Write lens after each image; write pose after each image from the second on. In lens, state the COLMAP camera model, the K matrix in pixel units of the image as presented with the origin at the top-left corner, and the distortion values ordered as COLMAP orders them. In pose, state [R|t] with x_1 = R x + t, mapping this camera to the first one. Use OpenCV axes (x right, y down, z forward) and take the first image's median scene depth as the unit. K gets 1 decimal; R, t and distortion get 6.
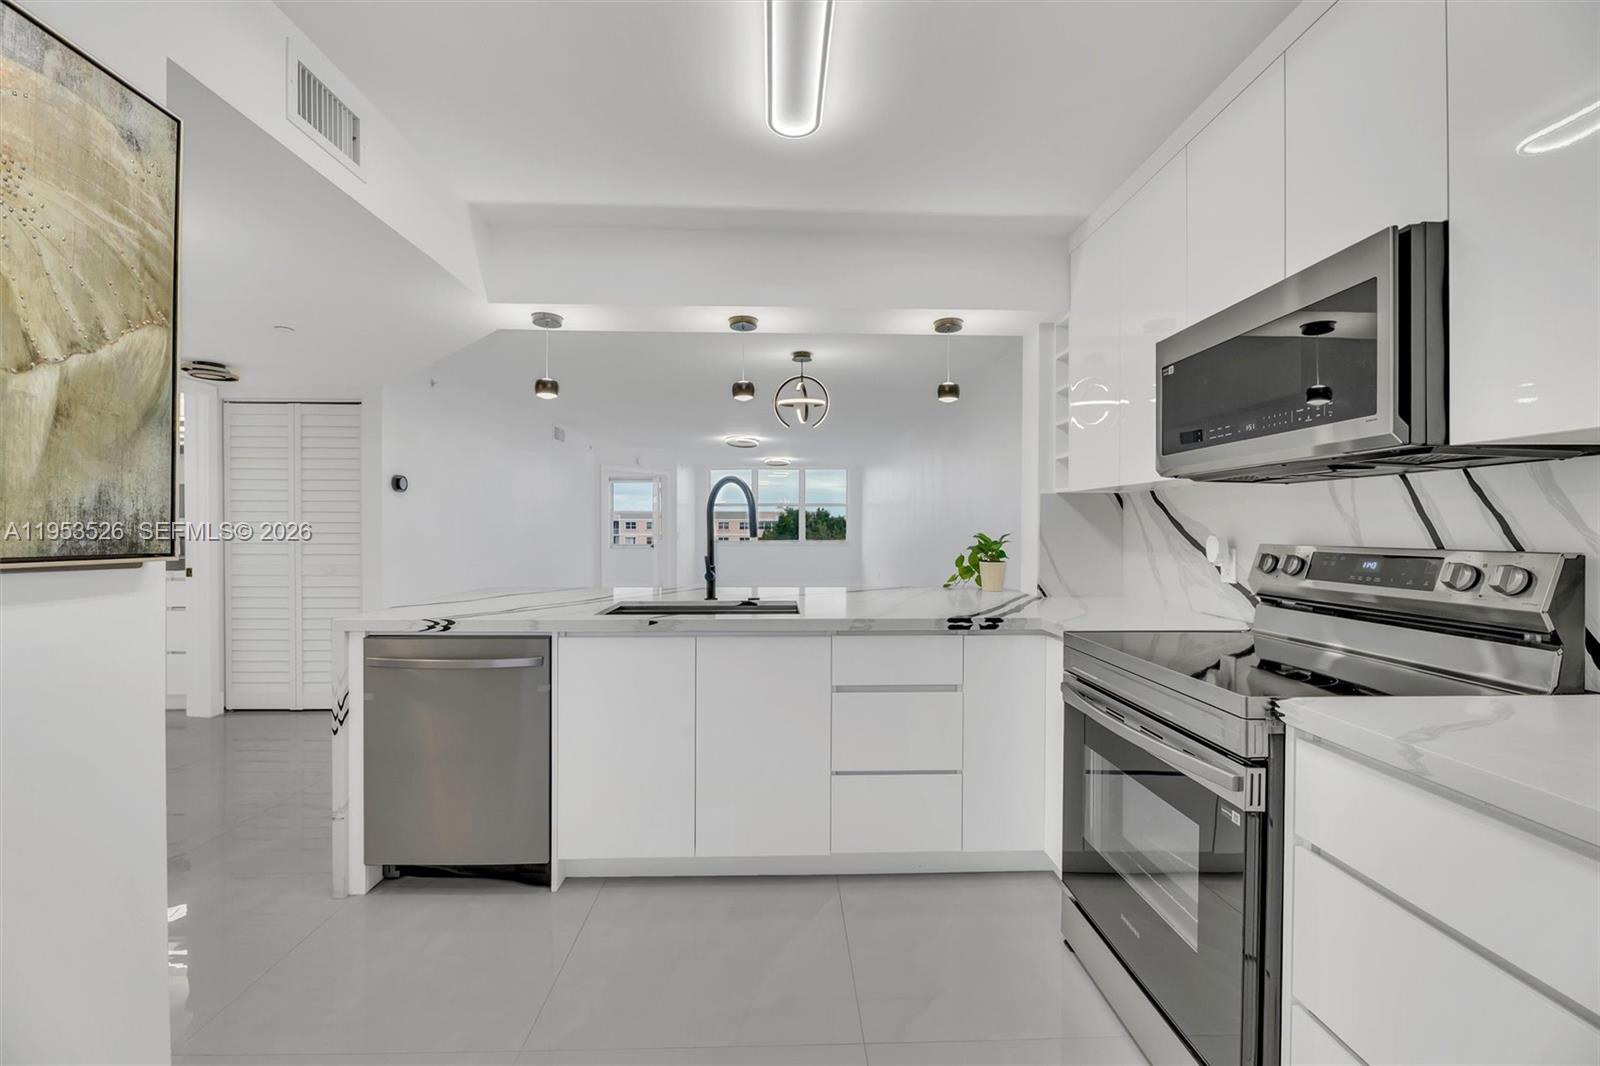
lens RADIAL K [[684.6, 0, 808.4], [0, 684.6, 529.1], [0, 0, 1]] dist [-0.013565, -0.000045]
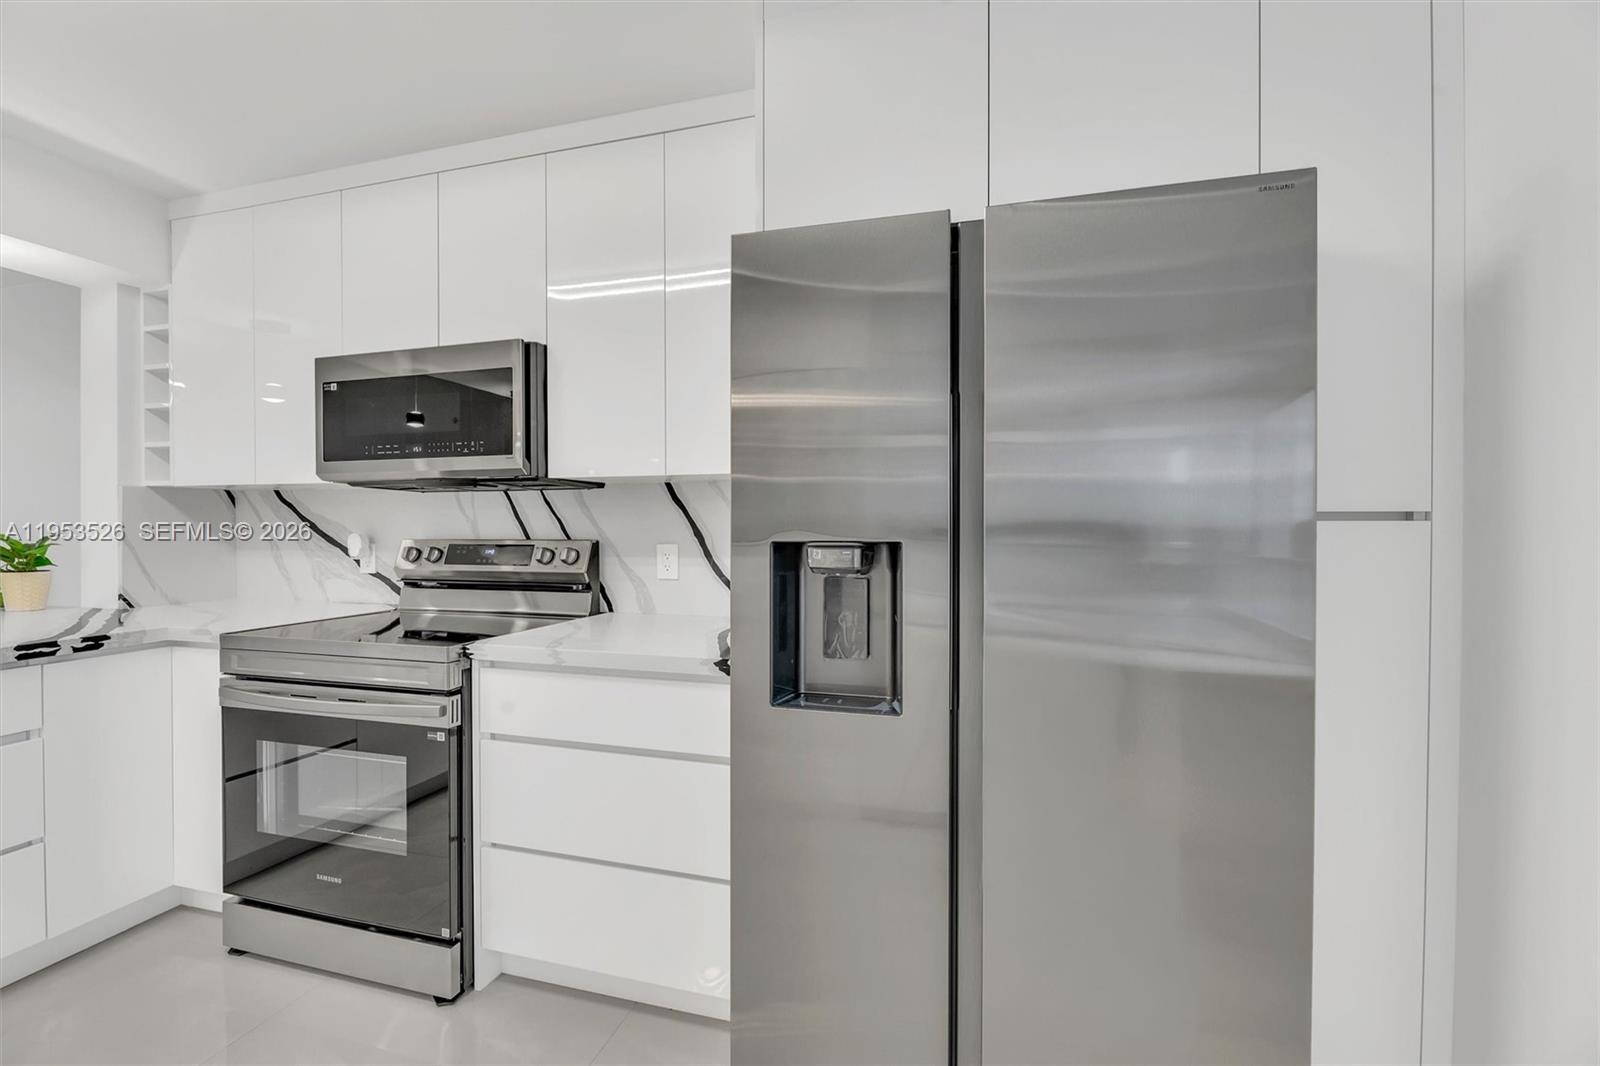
lens RADIAL K [[684.6, 0, 814.7], [0, 684.6, 533.3], [0, 0, 1]] dist [-0.013565, -0.000045]
pose [[0.288758, -0.012235, 0.957324, -0.358527], [0.002842, 0.999925, 0.011923, -0.002422], [-0.957398, -0.000722, 0.288771, -0.097861]]
